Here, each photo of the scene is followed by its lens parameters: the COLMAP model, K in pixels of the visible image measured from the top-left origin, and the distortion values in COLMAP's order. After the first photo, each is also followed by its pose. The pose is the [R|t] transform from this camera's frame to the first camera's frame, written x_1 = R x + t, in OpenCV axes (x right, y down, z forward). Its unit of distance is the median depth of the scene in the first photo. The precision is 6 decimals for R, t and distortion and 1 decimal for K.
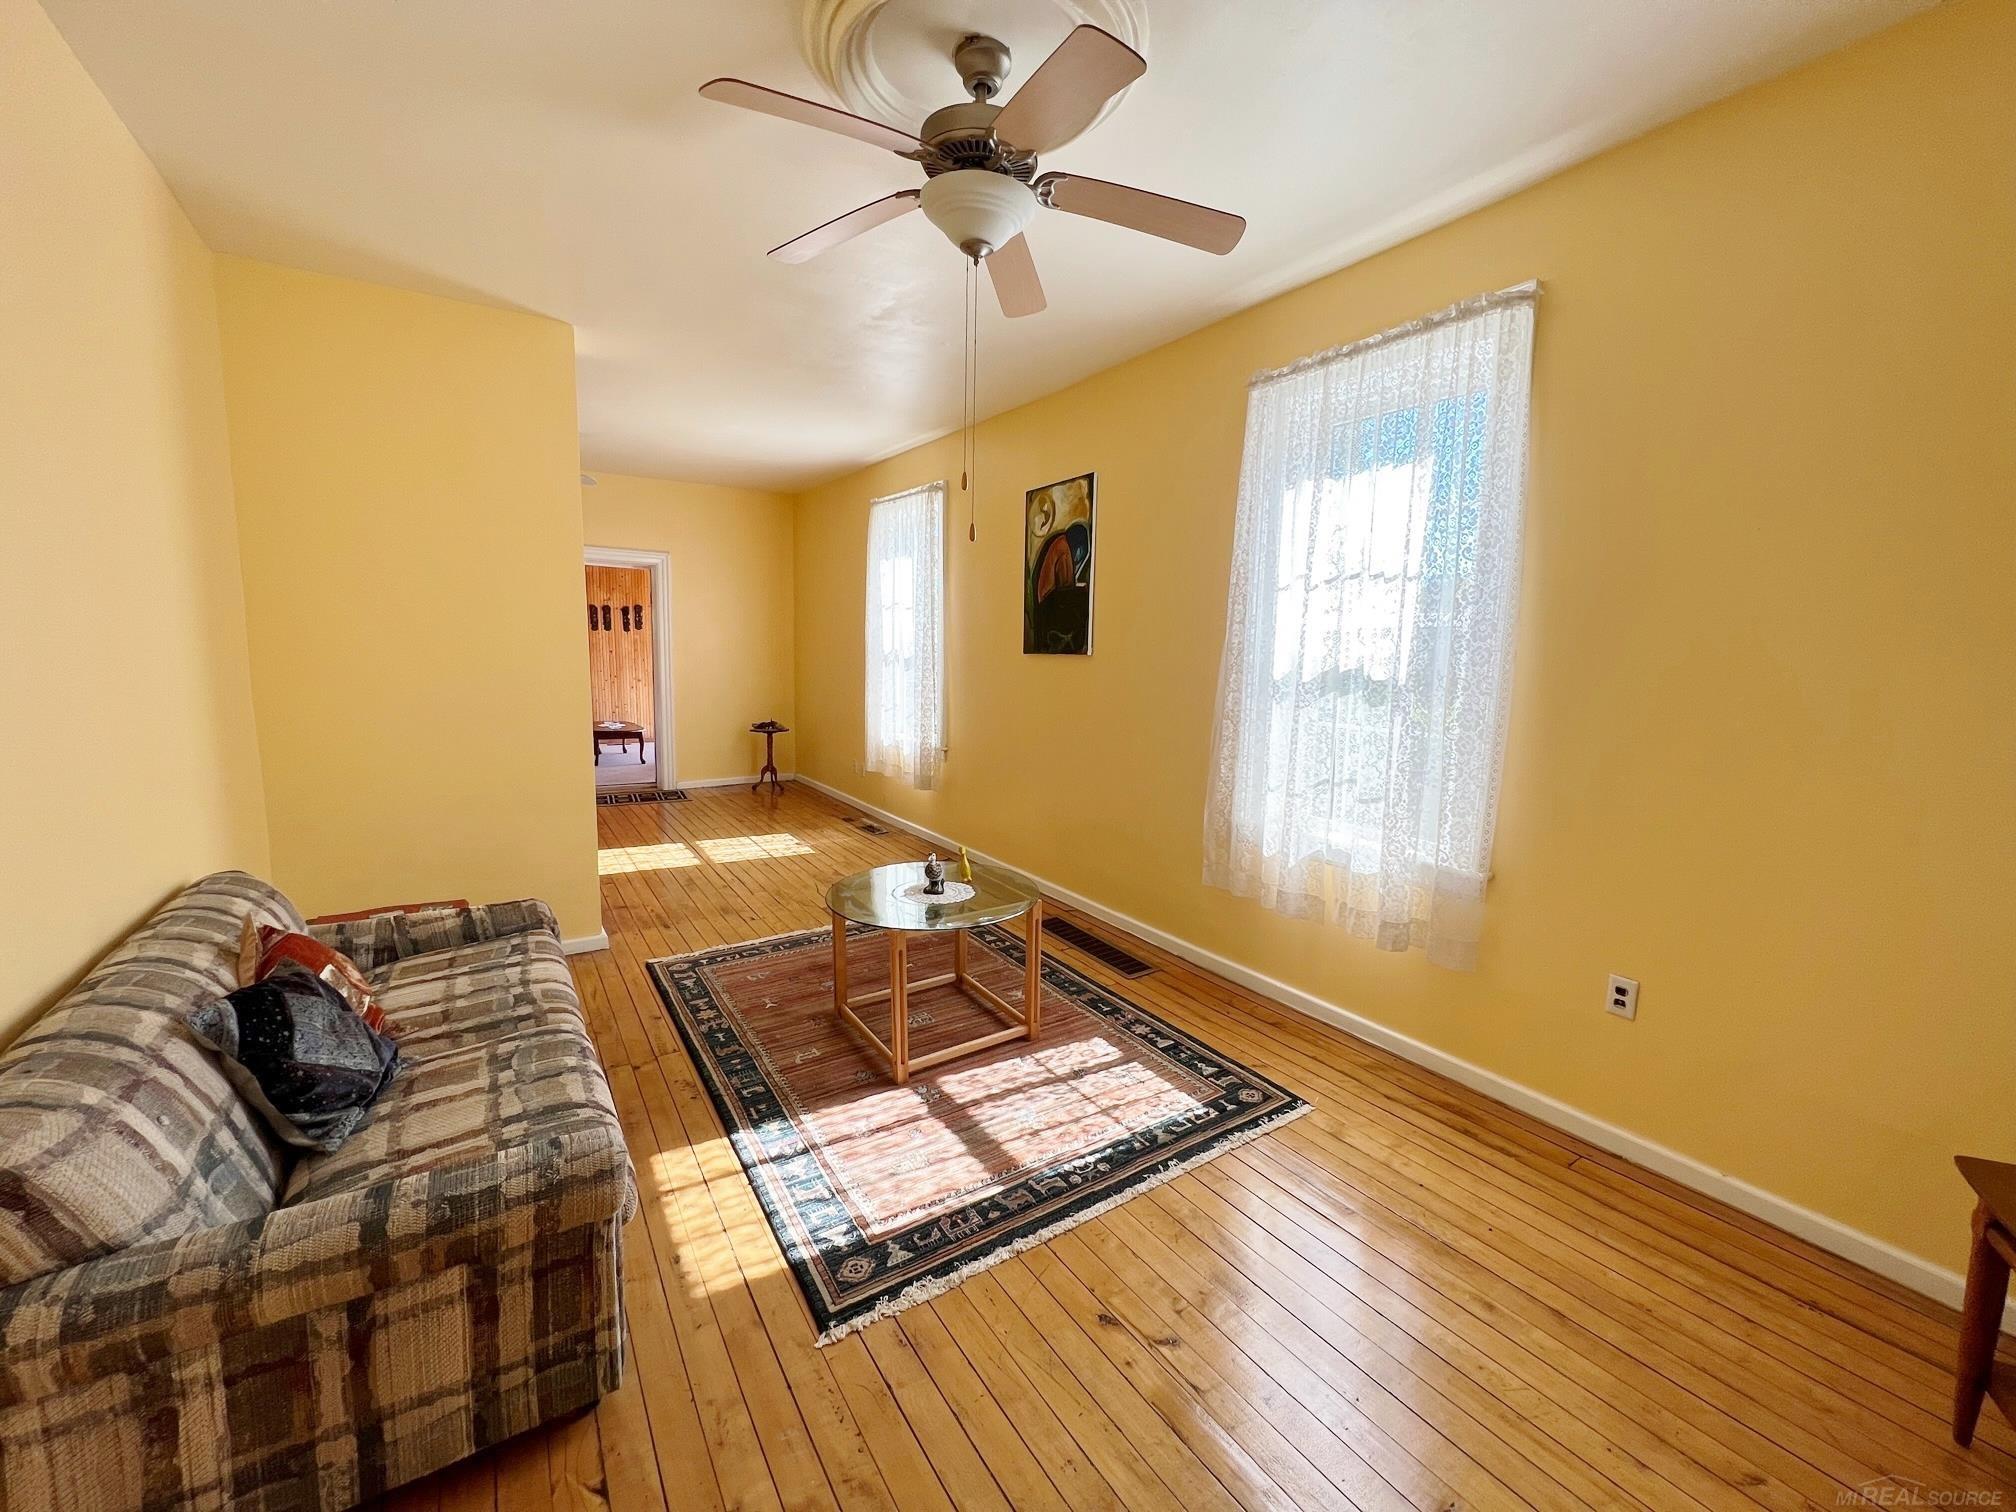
lens RADIAL K [[809.2, 0, 1009.9], [0, 809.2, 758.6], [0, 0, 1]] dist [0.000036, 0.000012]
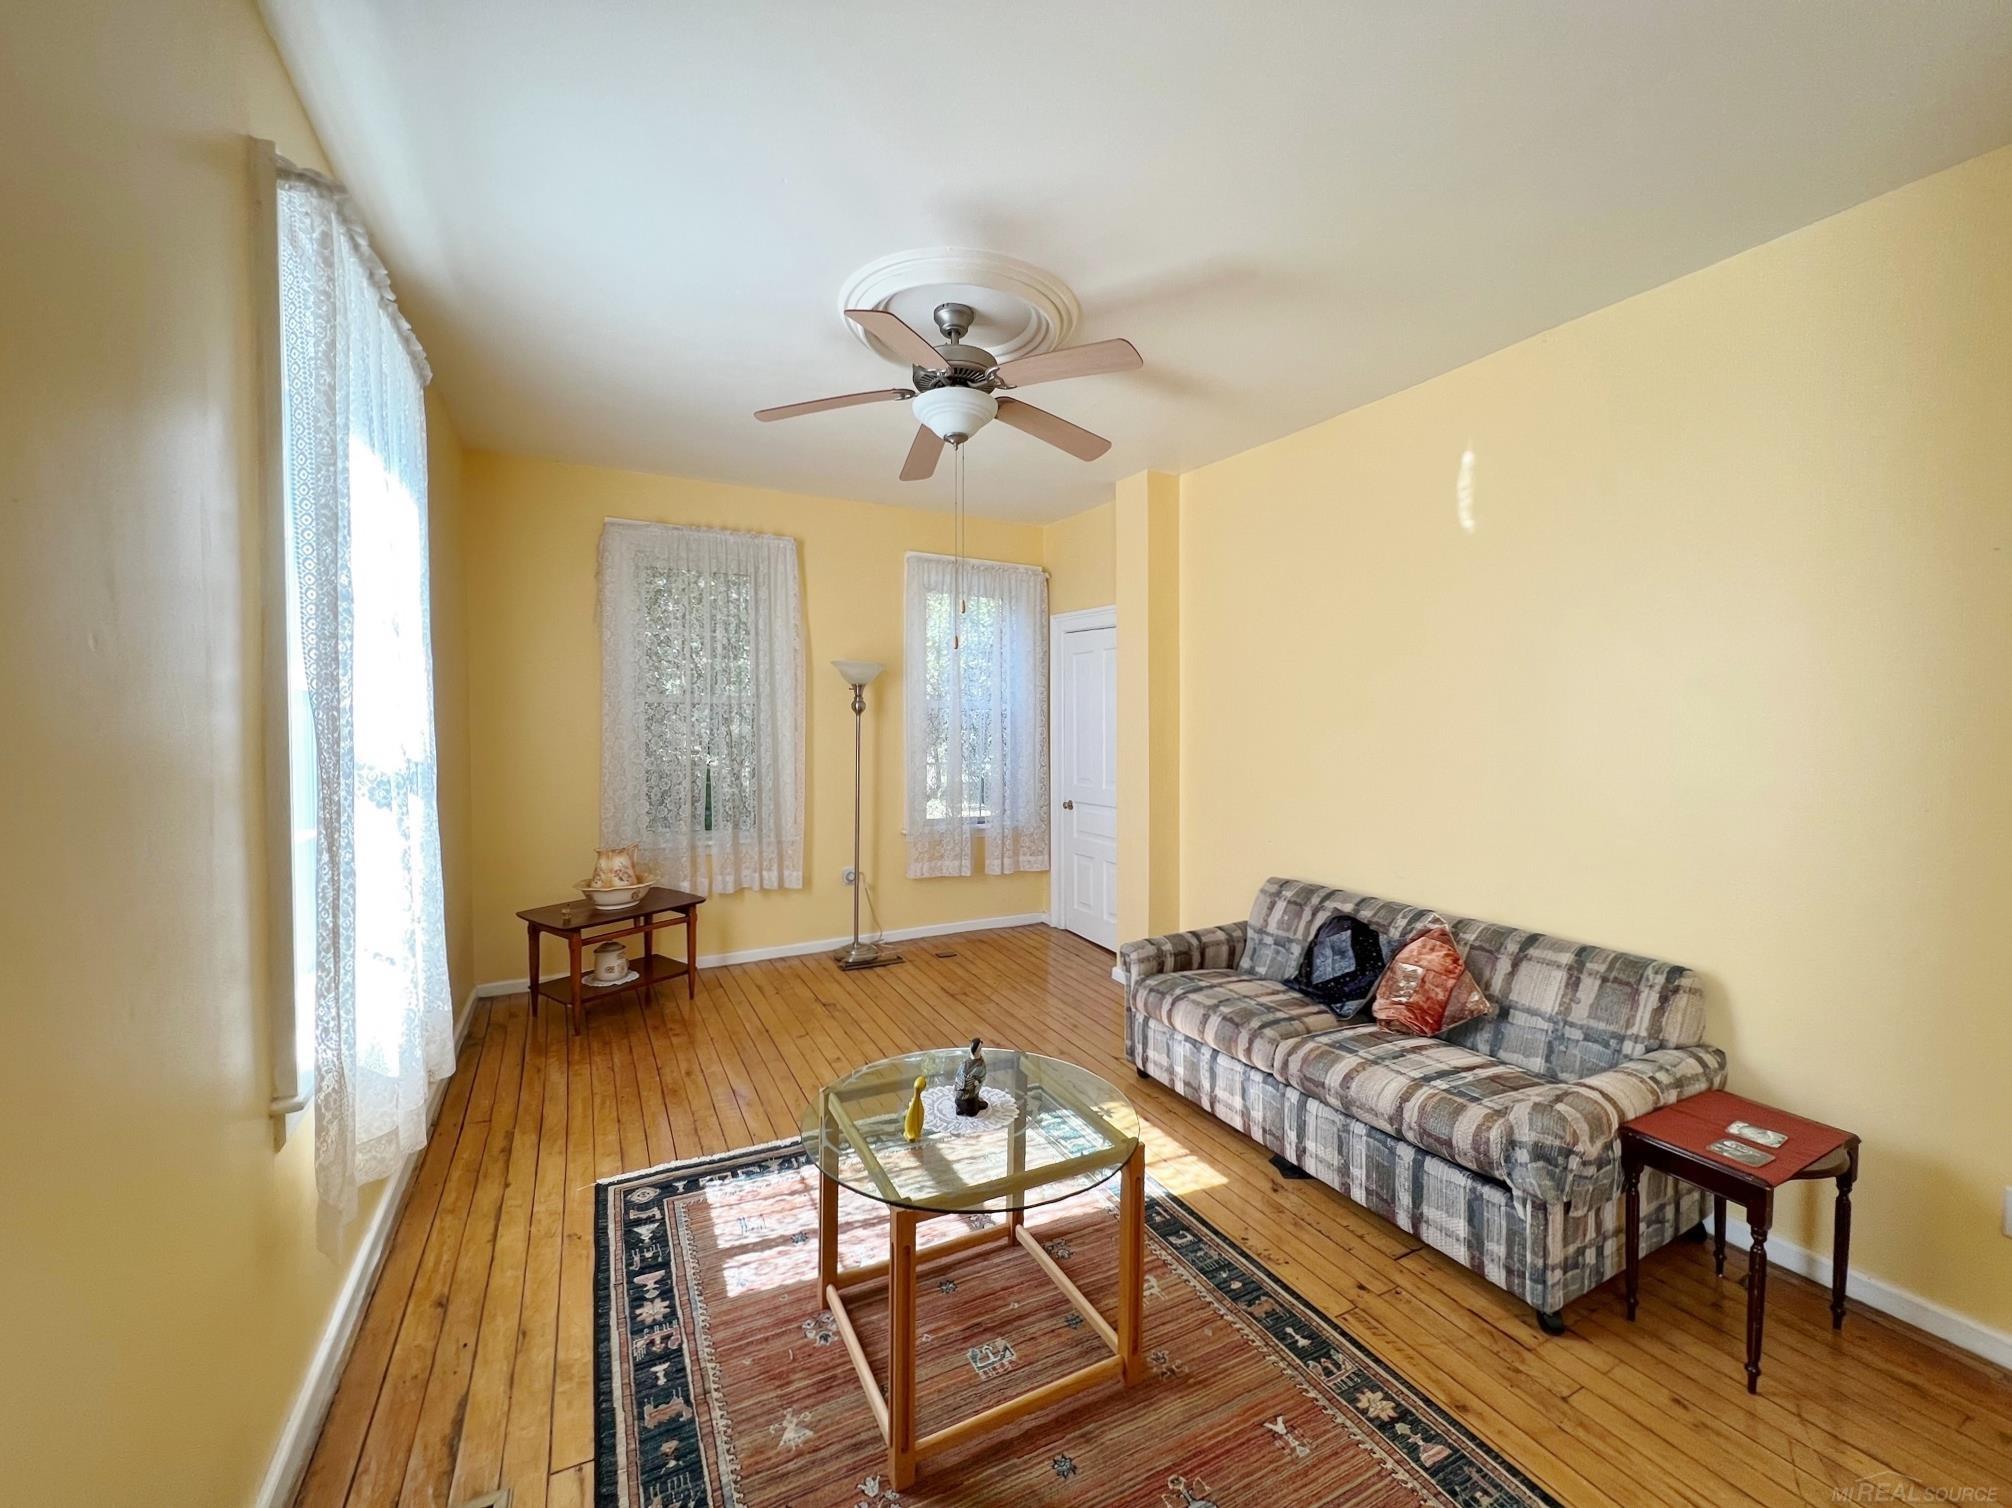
lens RADIAL K [[807.6, 0, 999.9], [0, 807.6, 748.5], [0, 0, 1]] dist [0.000036, 0.000012]
pose [[-0.994538, -0.026345, 0.100996, -0.195448], [-0.008963, 0.985604, 0.168835, -0.256358], [-0.103989, 0.167007, -0.980456, 1.782572]]
